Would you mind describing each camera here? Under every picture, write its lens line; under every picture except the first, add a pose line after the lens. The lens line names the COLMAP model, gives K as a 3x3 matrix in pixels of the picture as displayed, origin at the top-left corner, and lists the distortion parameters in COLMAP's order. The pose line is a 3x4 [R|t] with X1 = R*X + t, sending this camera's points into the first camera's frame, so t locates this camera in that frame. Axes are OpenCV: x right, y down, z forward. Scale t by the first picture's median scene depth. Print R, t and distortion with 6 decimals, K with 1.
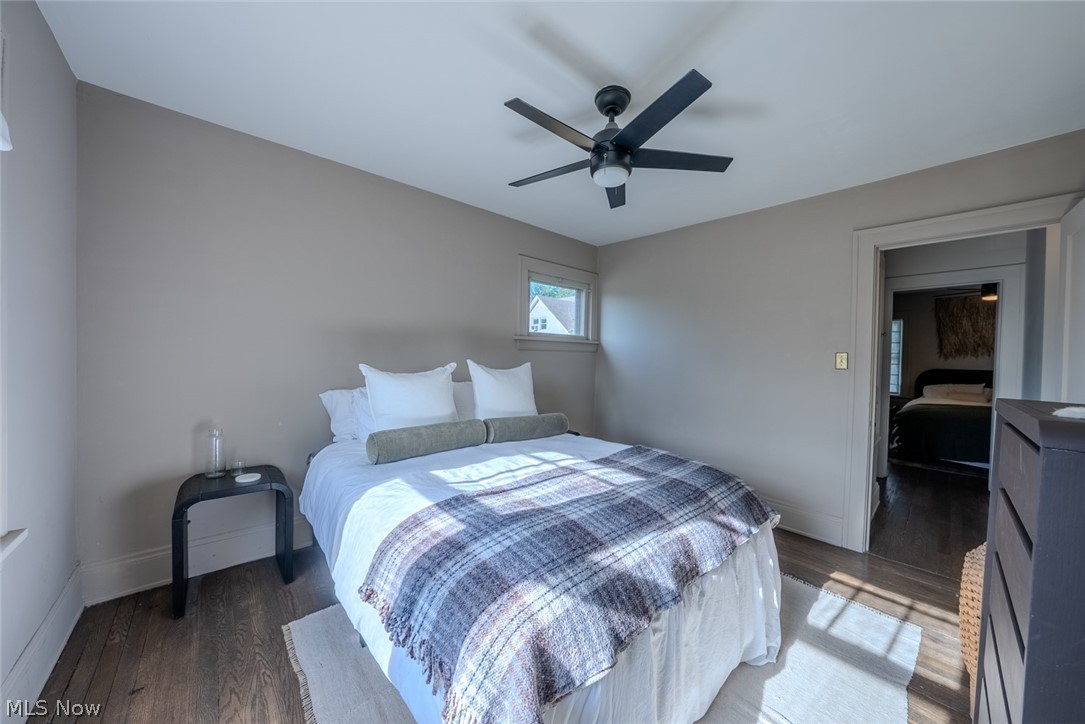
lens RADIAL K [[395.6, 0, 544.9], [0, 395.6, 362.7], [0, 0, 1]] dist [-0.034449, 0.009217]
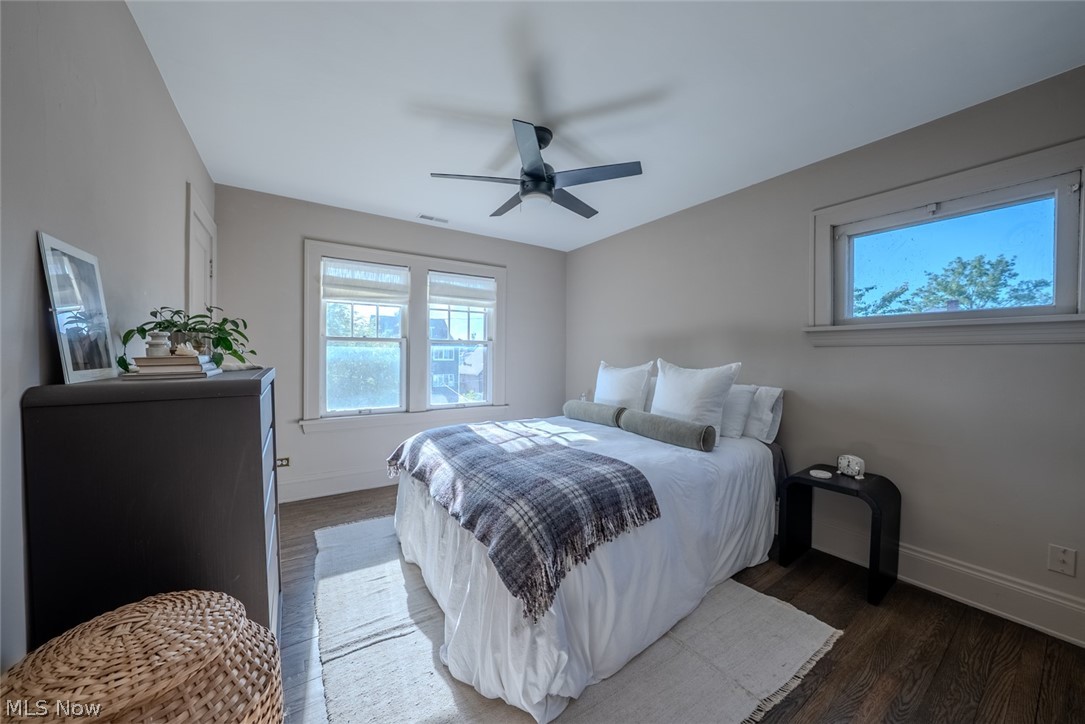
lens RADIAL K [[395.6, 0, 544.9], [0, 395.6, 362.7], [0, 0, 1]] dist [-0.034449, 0.009217]
pose [[-0.195054, -0.000076, -0.980793, 1.338919], [-0.029870, 0.999537, 0.005863, 0.013601], [0.980338, 0.030440, -0.194965, 1.265134]]
